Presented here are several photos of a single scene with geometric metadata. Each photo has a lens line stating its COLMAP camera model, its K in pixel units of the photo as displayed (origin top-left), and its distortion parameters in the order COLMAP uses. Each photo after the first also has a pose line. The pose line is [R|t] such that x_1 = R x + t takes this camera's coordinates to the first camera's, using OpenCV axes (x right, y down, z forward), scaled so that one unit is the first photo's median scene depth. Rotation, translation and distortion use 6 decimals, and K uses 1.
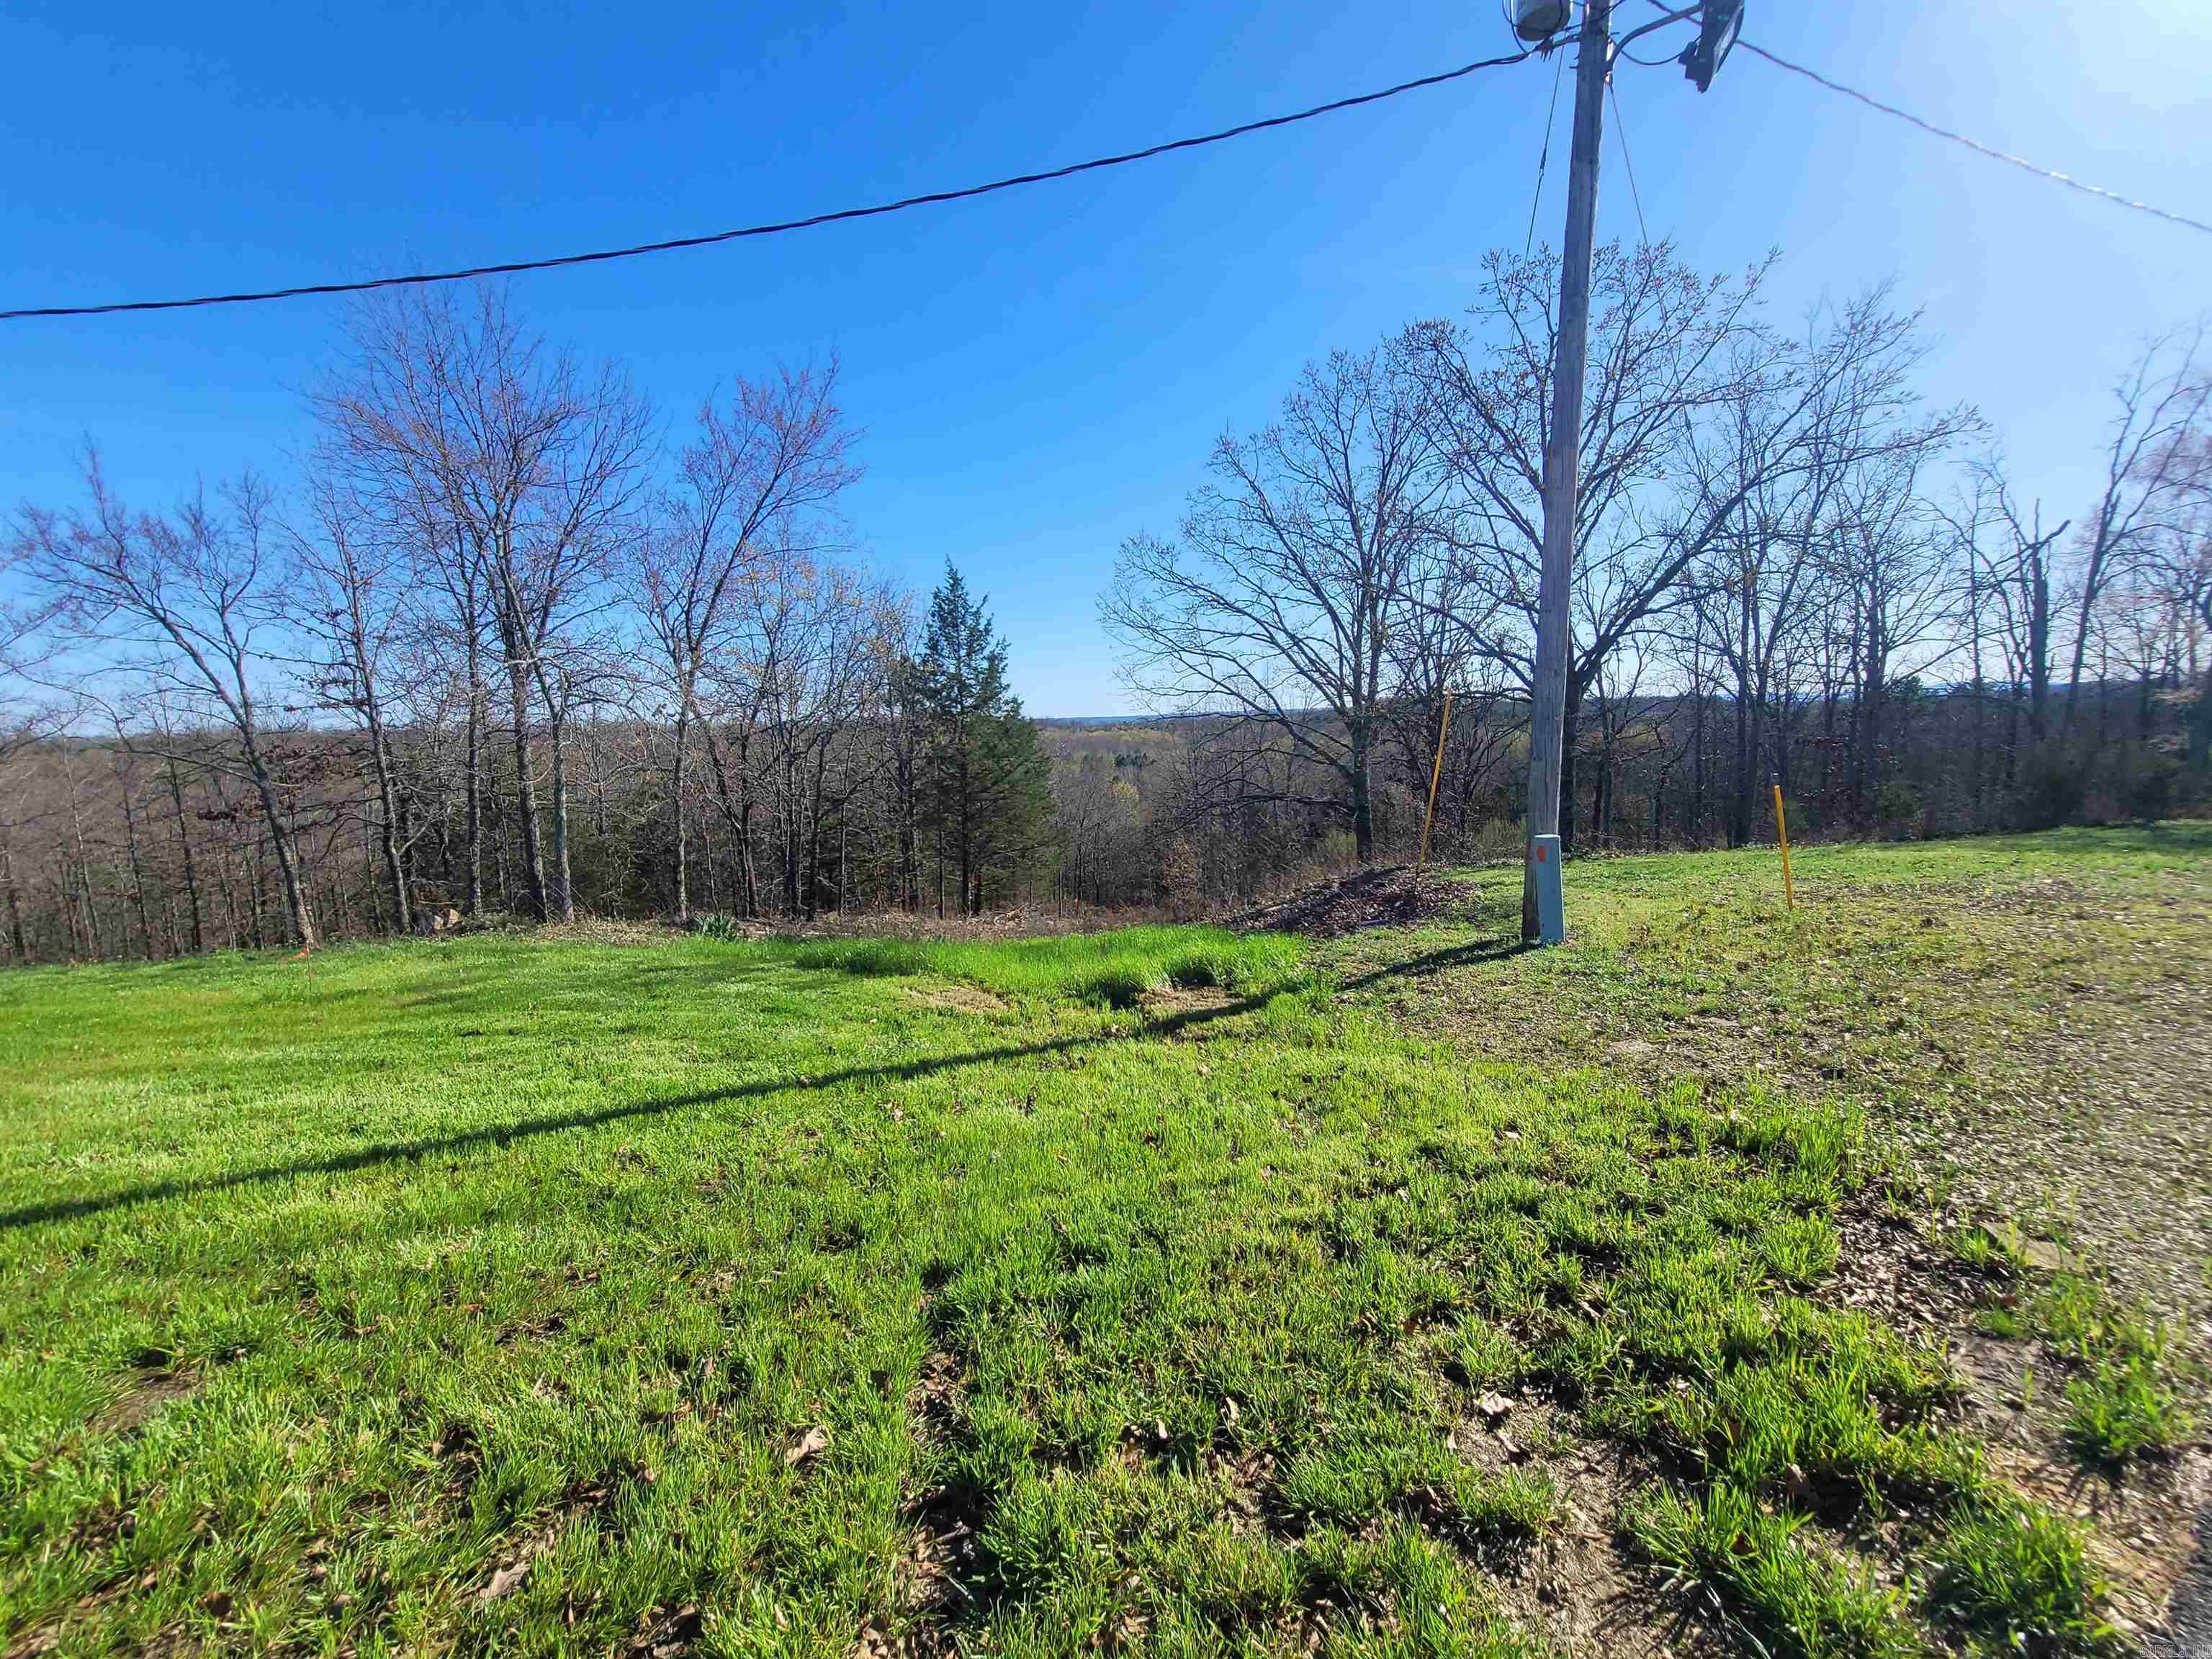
lens RADIAL K [[902.3, 0, 1100.8], [0, 902.3, 838.8], [0, 0, 1]] dist [-0.017557, 0.003807]
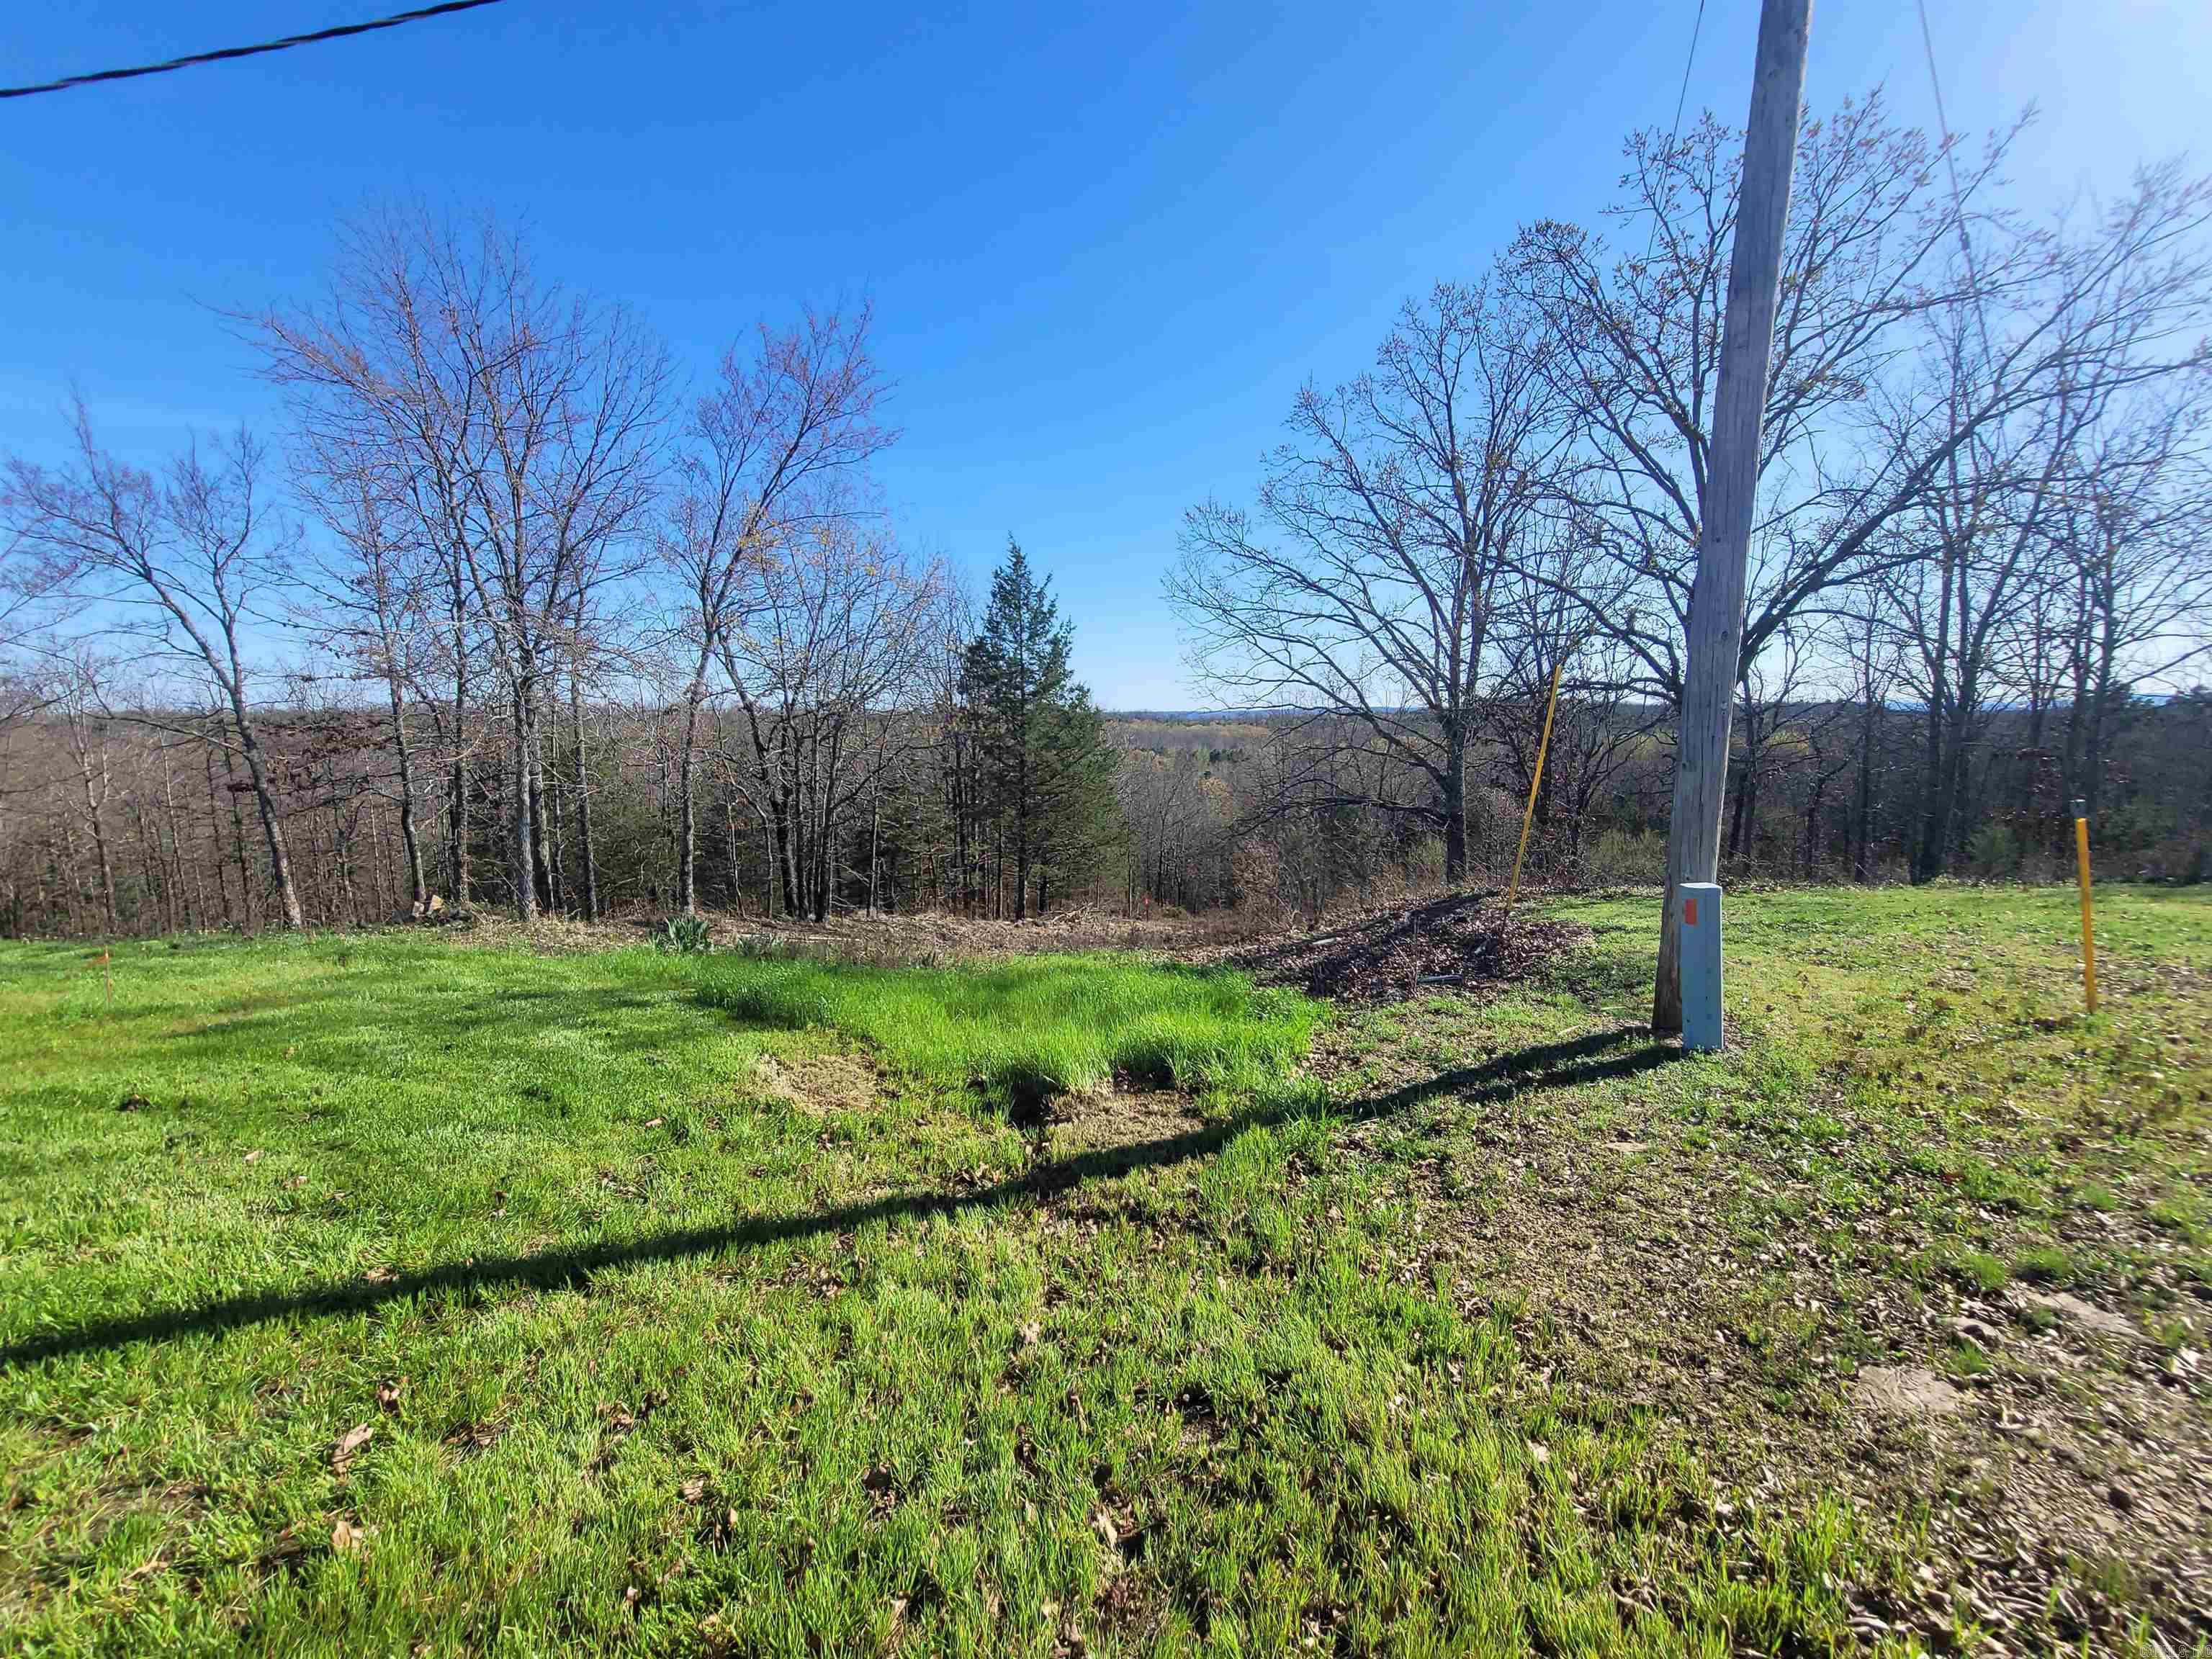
lens RADIAL K [[902.3, 0, 1100.8], [0, 902.3, 838.8], [0, 0, 1]] dist [-0.017557, 0.003807]
pose [[0.993915, 0.035729, -0.104193, 0.045544], [-0.034962, 0.999347, 0.009176, -0.009678], [0.104453, -0.005478, 0.994515, 0.107756]]
